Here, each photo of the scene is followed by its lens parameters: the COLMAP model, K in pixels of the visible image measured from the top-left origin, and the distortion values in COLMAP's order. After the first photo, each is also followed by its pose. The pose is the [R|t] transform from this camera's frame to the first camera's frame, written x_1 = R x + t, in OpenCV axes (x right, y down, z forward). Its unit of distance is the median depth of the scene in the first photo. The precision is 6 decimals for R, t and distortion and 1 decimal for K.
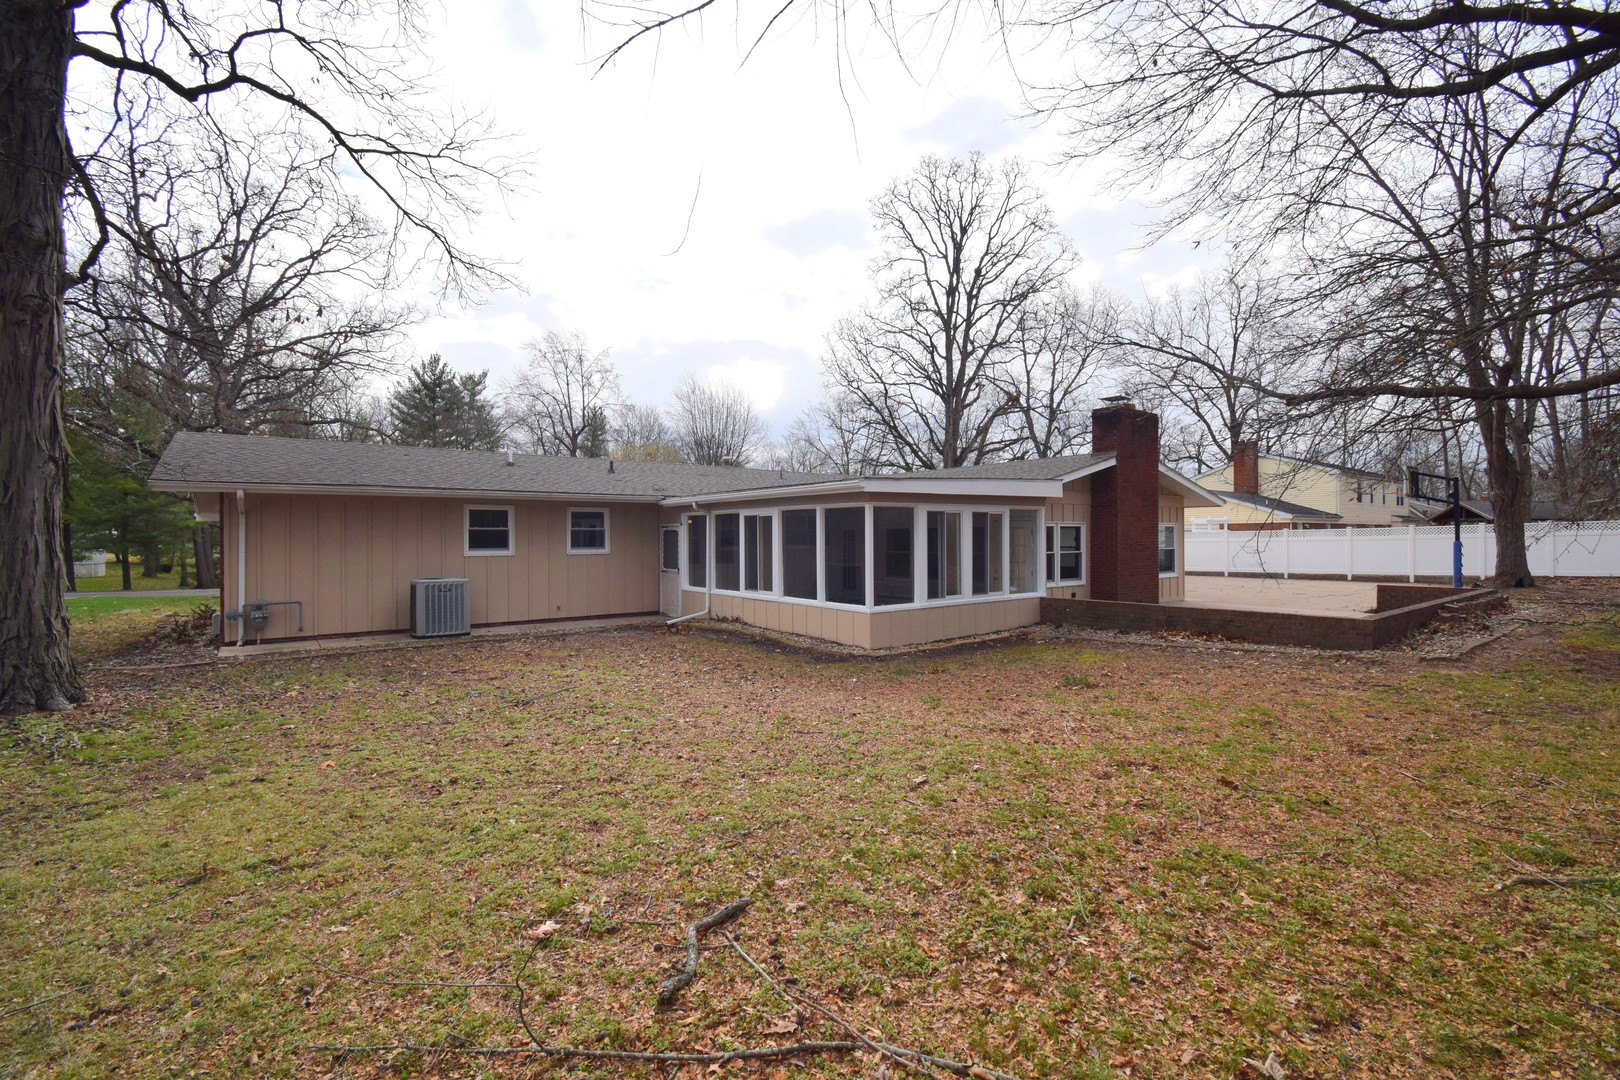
lens RADIAL K [[727.6, 0, 803.7], [0, 727.6, 542.4], [0, 0, 1]] dist [-0.000427, -0.000202]
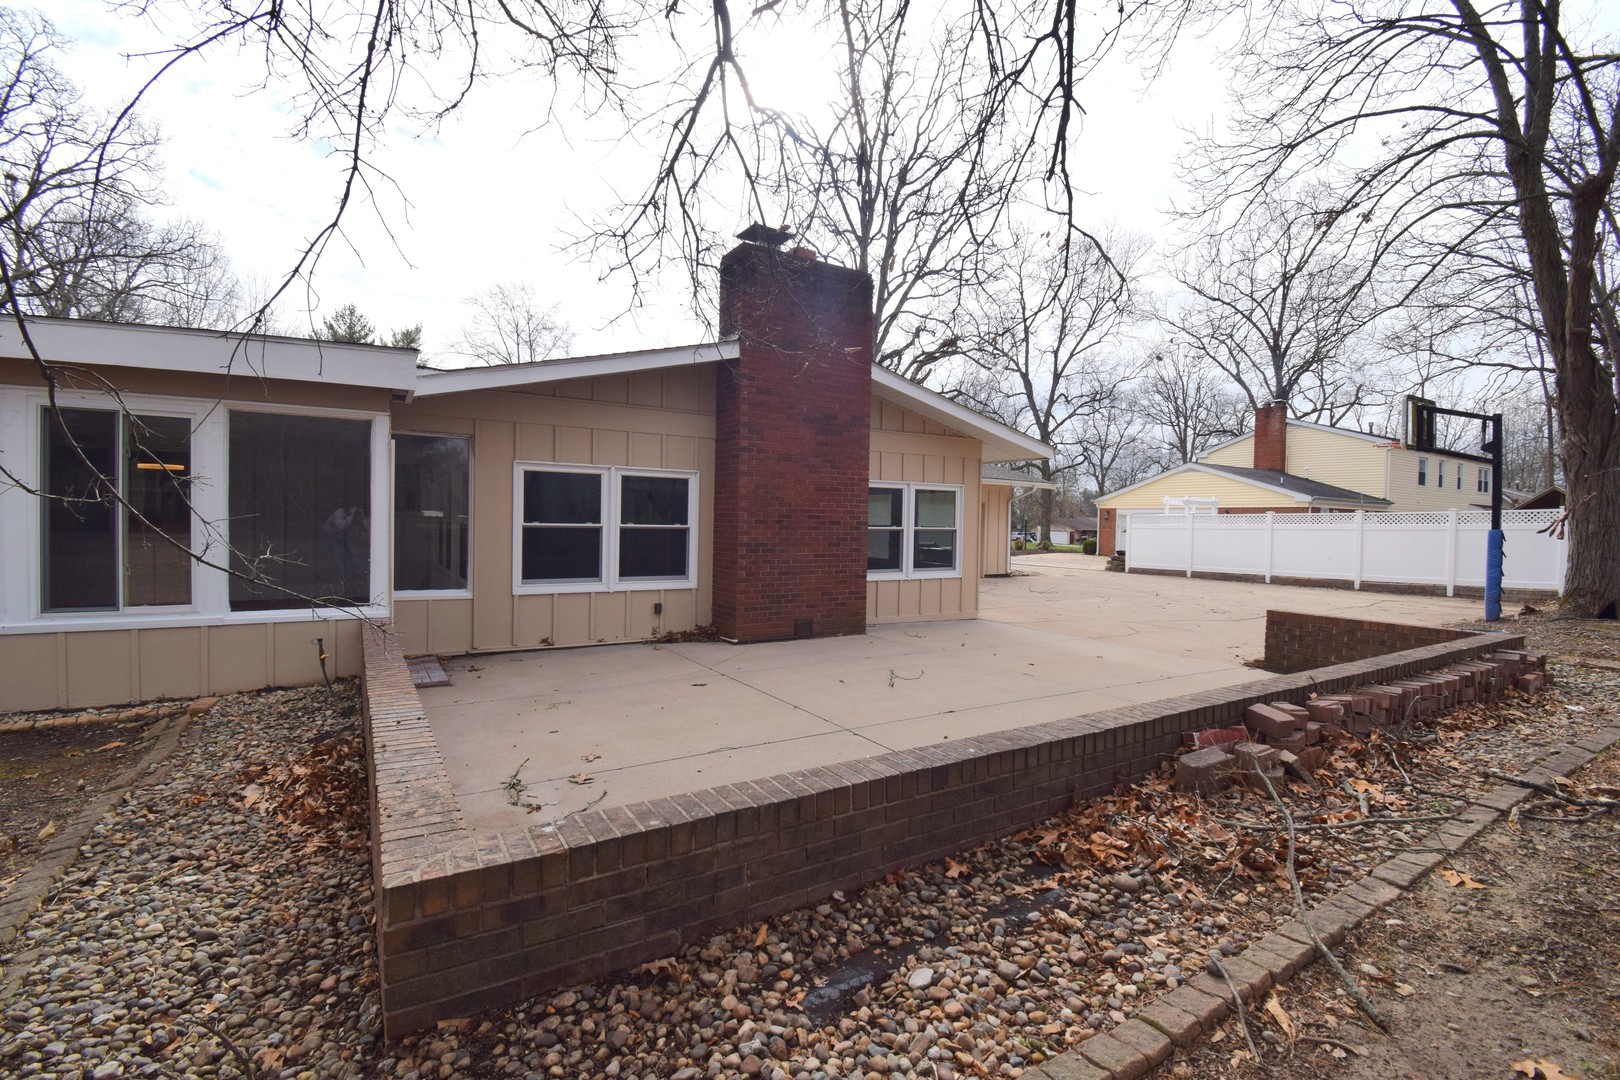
lens RADIAL K [[727.6, 0, 817.8], [0, 727.6, 534.4], [0, 0, 1]] dist [-0.000427, -0.000202]
pose [[0.996362, 0.023650, -0.081878, 0.248229], [-0.022778, 0.999674, 0.011564, 0.004448], [0.082125, -0.009657, 0.996575, 0.234670]]
